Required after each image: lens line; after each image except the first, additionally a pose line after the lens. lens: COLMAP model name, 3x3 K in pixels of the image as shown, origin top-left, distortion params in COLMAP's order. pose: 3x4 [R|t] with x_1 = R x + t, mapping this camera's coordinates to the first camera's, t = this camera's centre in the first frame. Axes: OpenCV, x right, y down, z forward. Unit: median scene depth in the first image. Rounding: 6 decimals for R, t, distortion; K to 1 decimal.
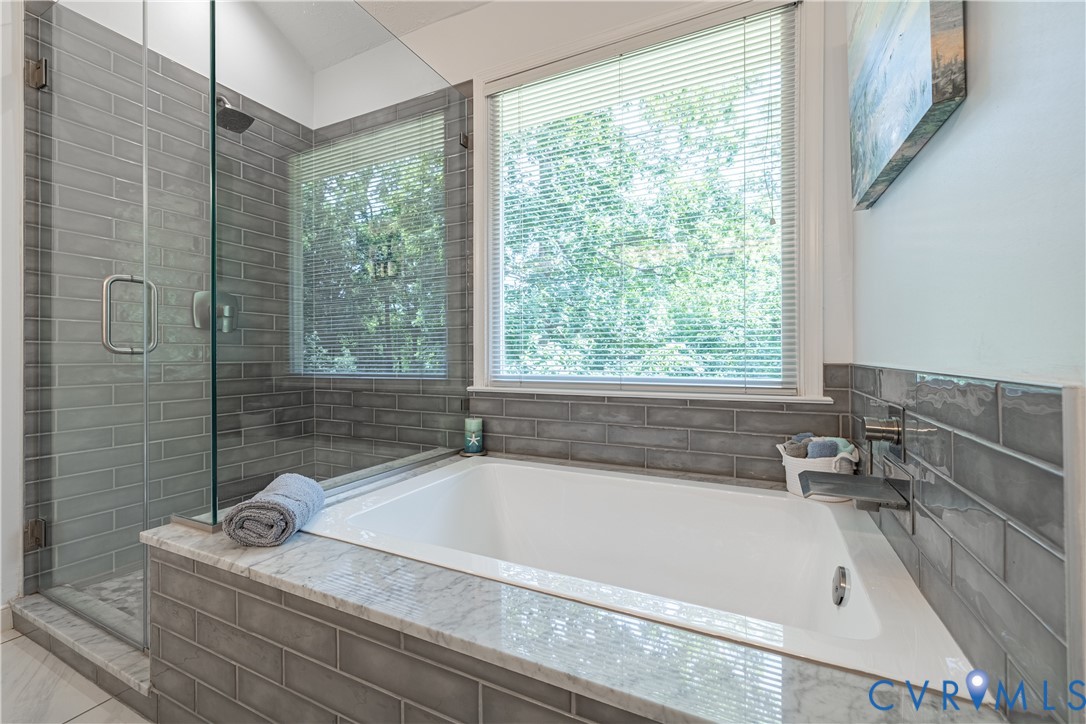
lens RADIAL K [[454.2, 0, 545.0], [0, 454.2, 357.0], [0, 0, 1]] dist [0.002317, -0.000566]
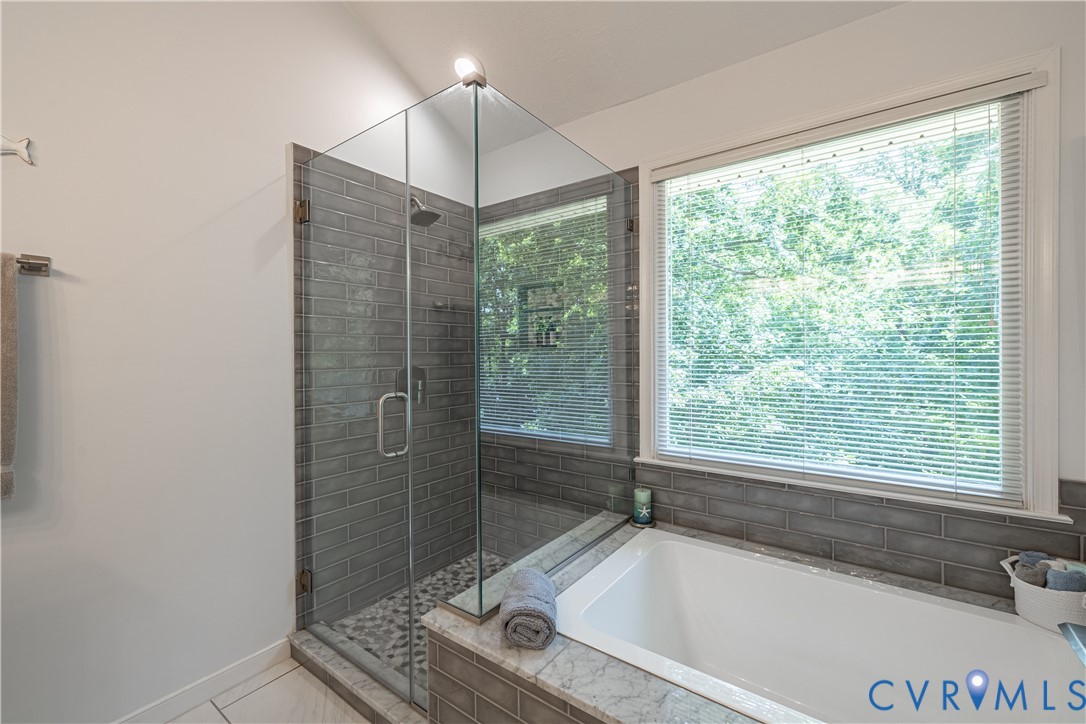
lens RADIAL K [[454.2, 0, 542.1], [0, 454.2, 356.0], [0, 0, 1]] dist [0.002317, -0.000566]
pose [[0.983930, -0.002354, -0.178540, -0.195928], [0.003632, 0.999970, 0.006835, -0.183164], [0.178518, -0.007374, 0.983909, -0.080779]]
